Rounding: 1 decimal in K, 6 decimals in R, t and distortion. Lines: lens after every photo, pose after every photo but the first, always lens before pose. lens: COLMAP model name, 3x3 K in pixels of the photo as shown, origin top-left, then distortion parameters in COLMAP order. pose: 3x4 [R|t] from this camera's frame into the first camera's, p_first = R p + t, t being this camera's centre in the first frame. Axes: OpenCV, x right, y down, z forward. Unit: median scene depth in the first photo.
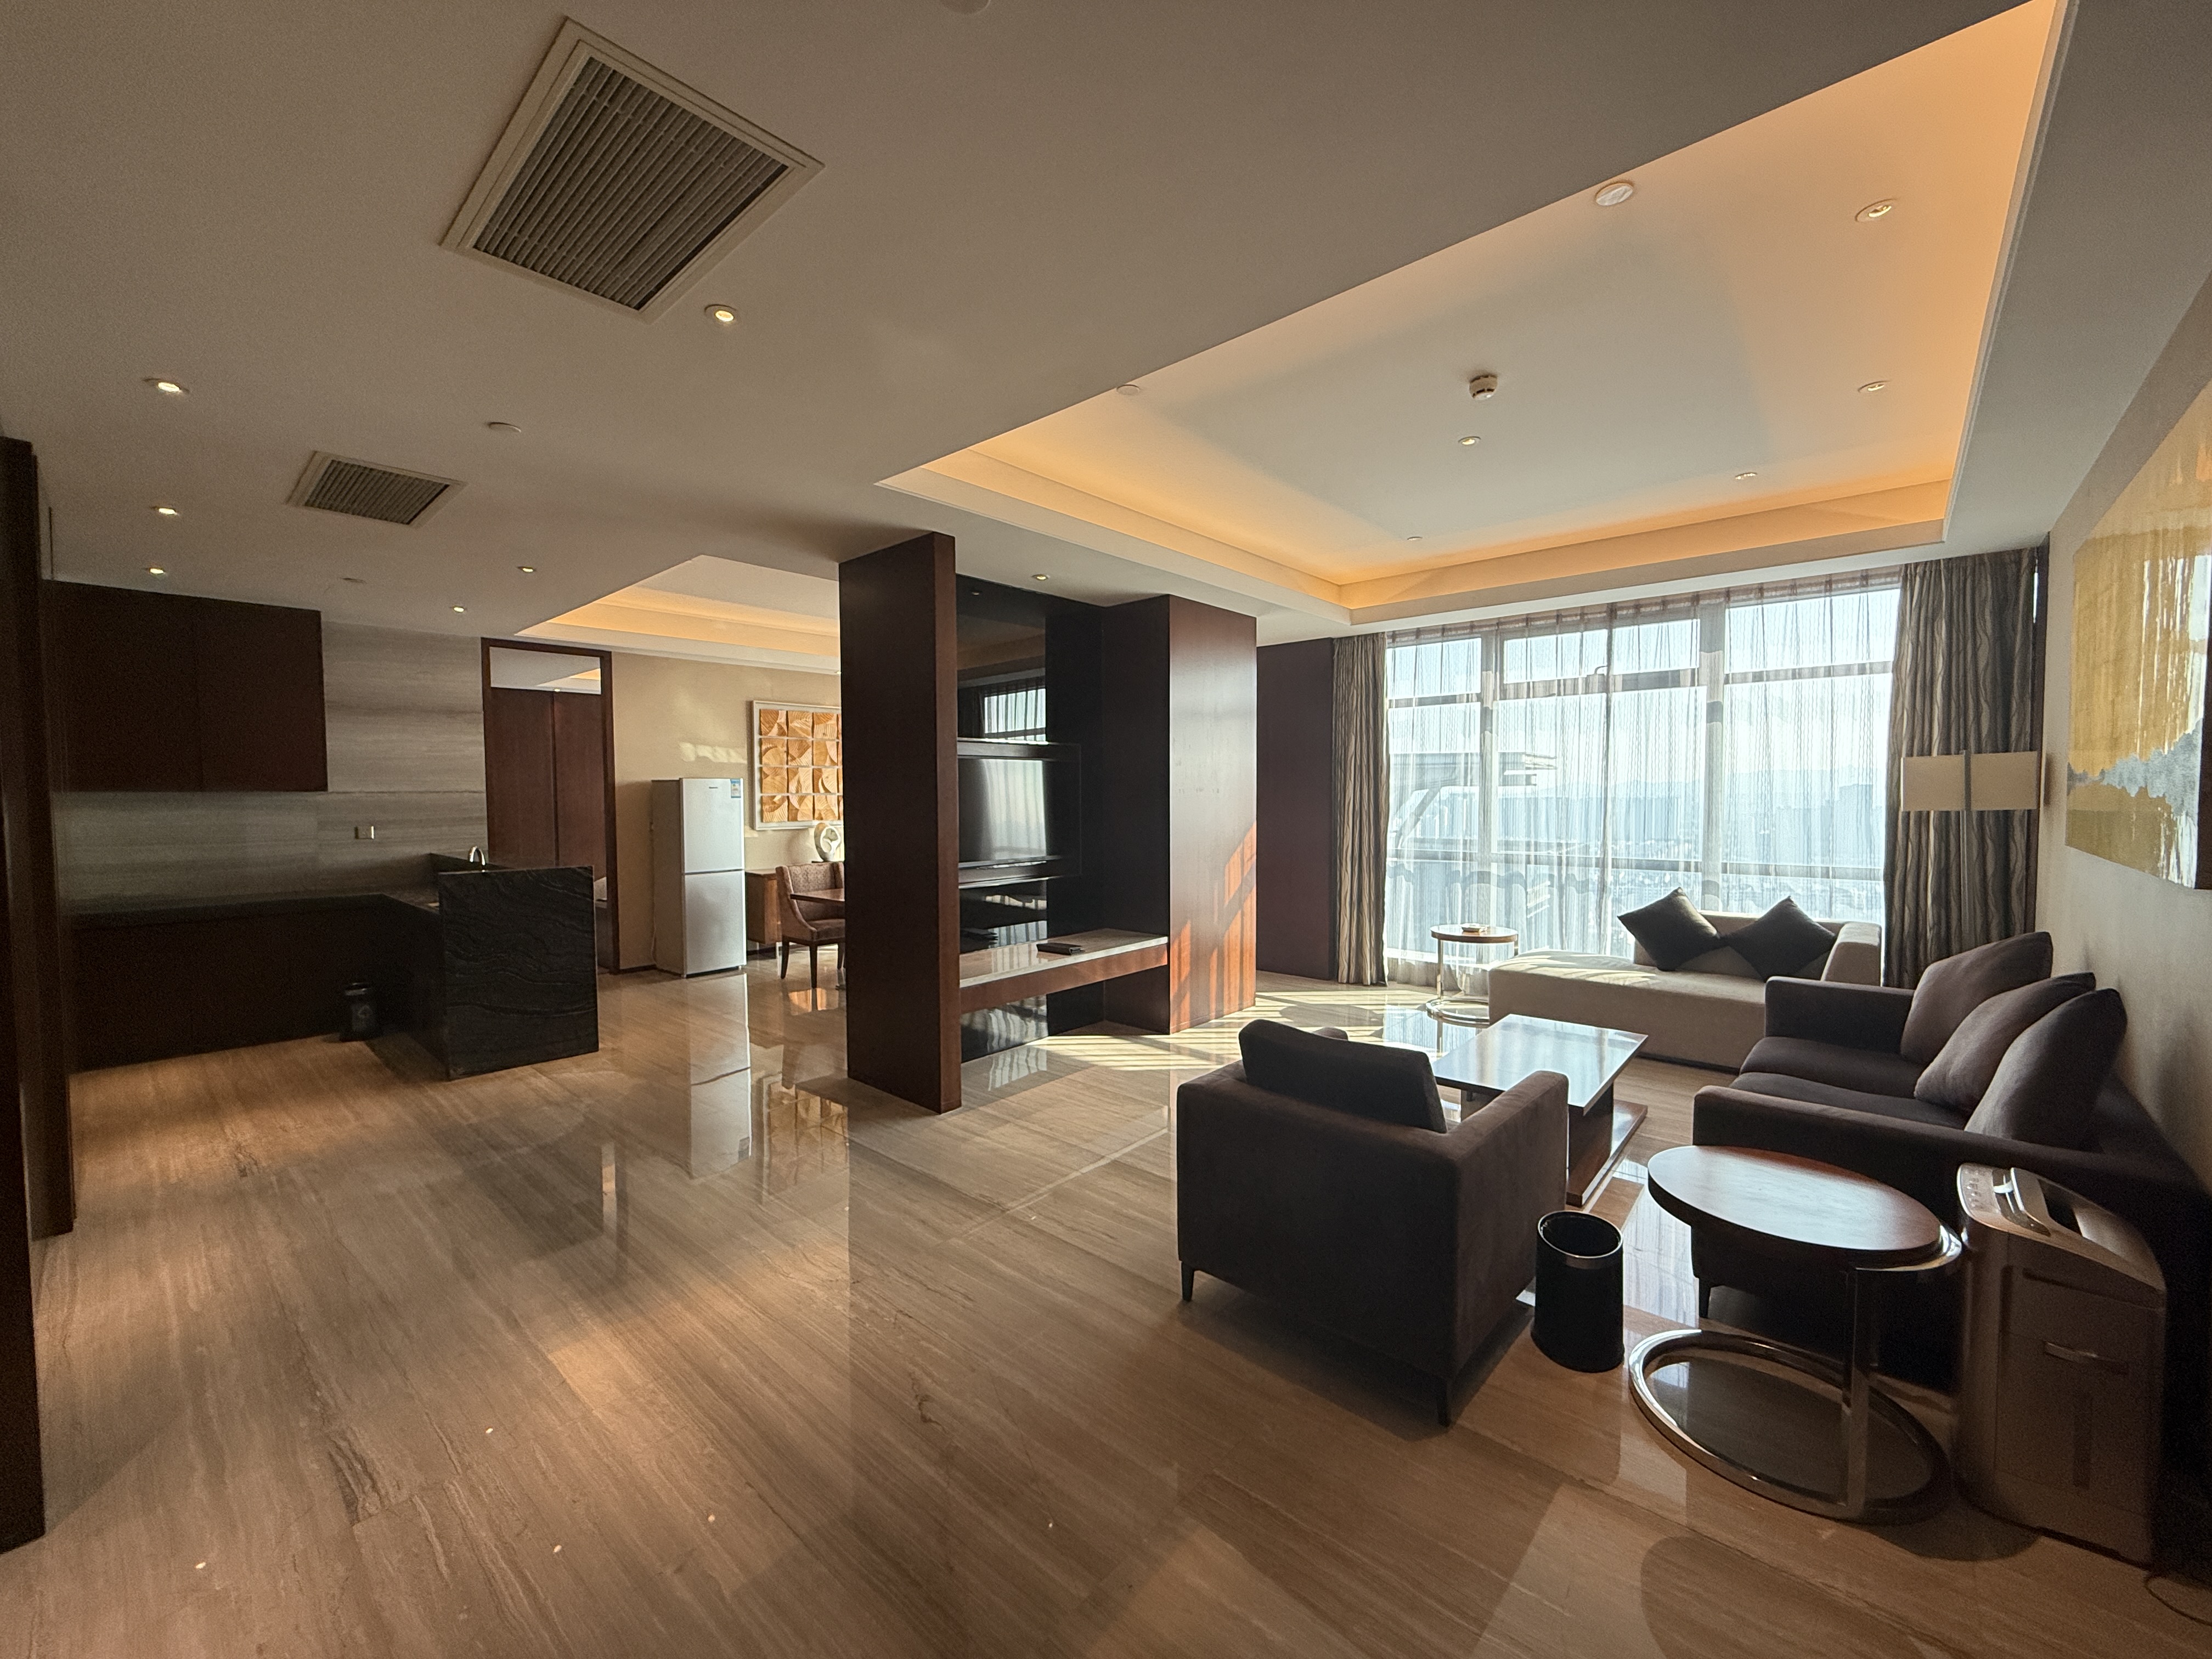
lens RADIAL K [[880.6, 0, 1117.0], [0, 880.6, 829.4], [0, 0, 1]] dist [0.009773, 0.000286]
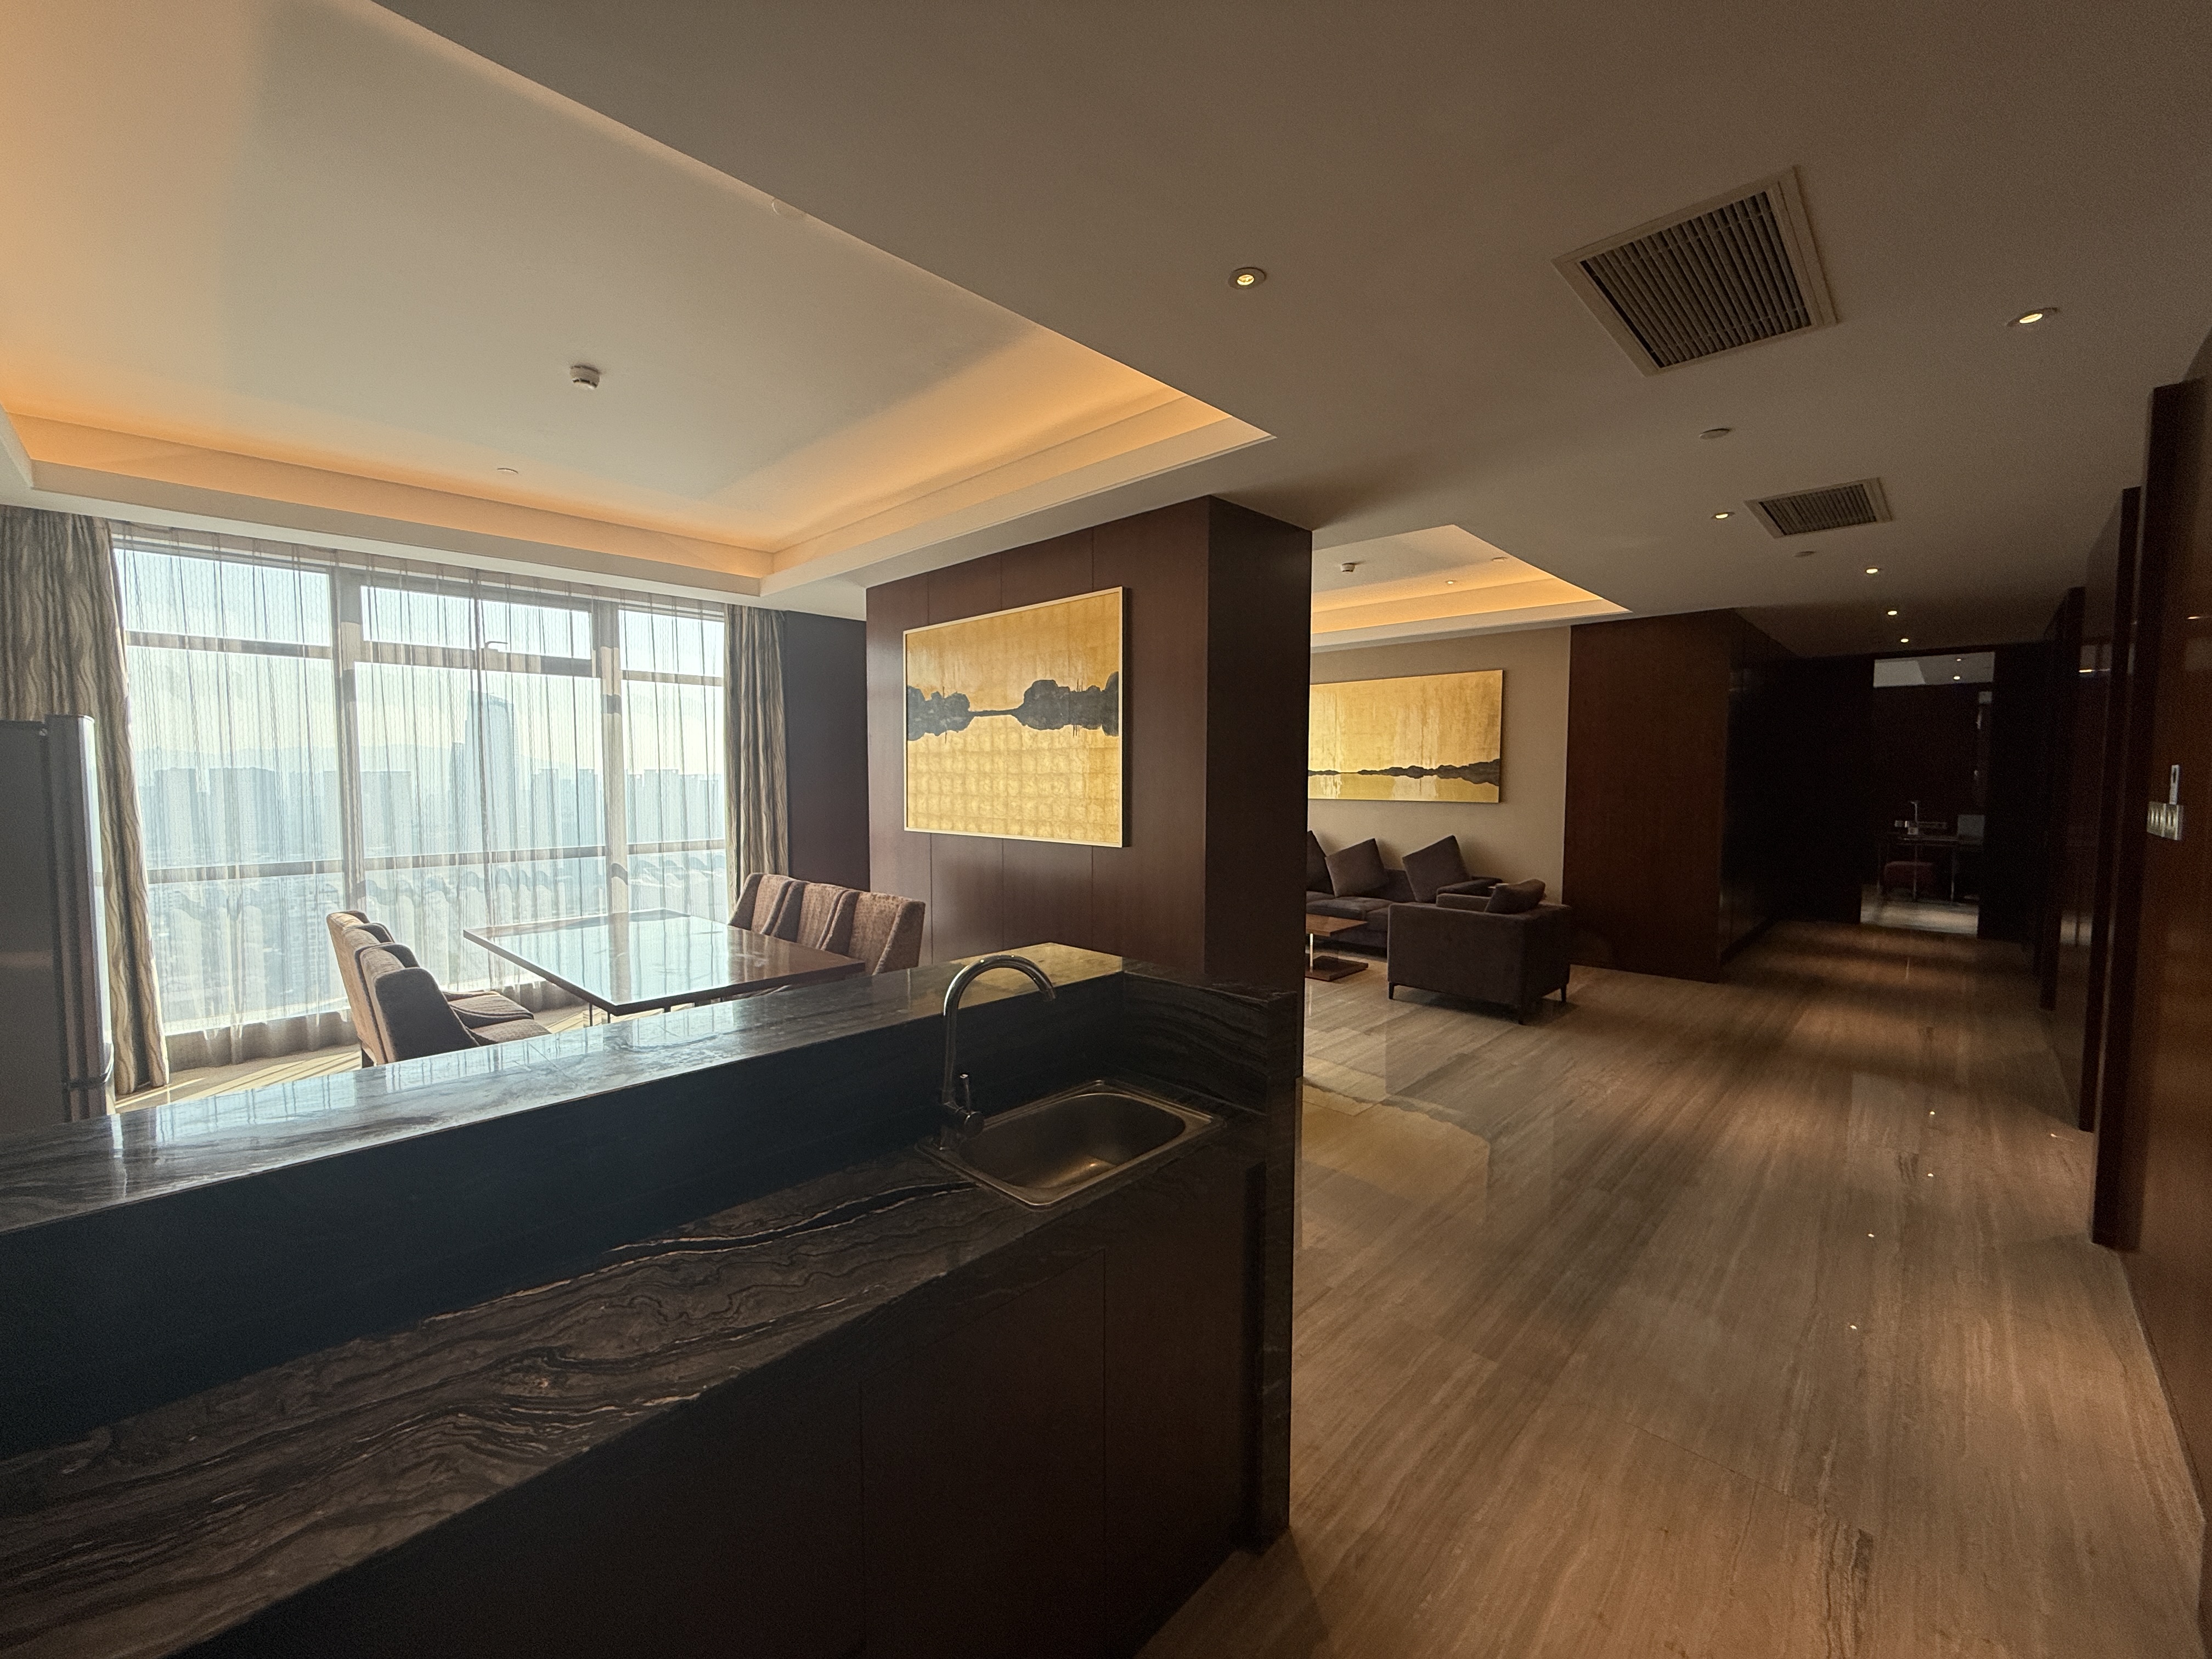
lens RADIAL K [[880.6, 0, 1104.7], [0, 880.6, 836.8], [0, 0, 1]] dist [0.009773, 0.000286]
pose [[0.043093, -0.067027, 0.996820, -0.403207], [0.045488, 0.996844, 0.065062, -0.014762], [-0.998035, 0.042539, 0.046006, 0.379842]]
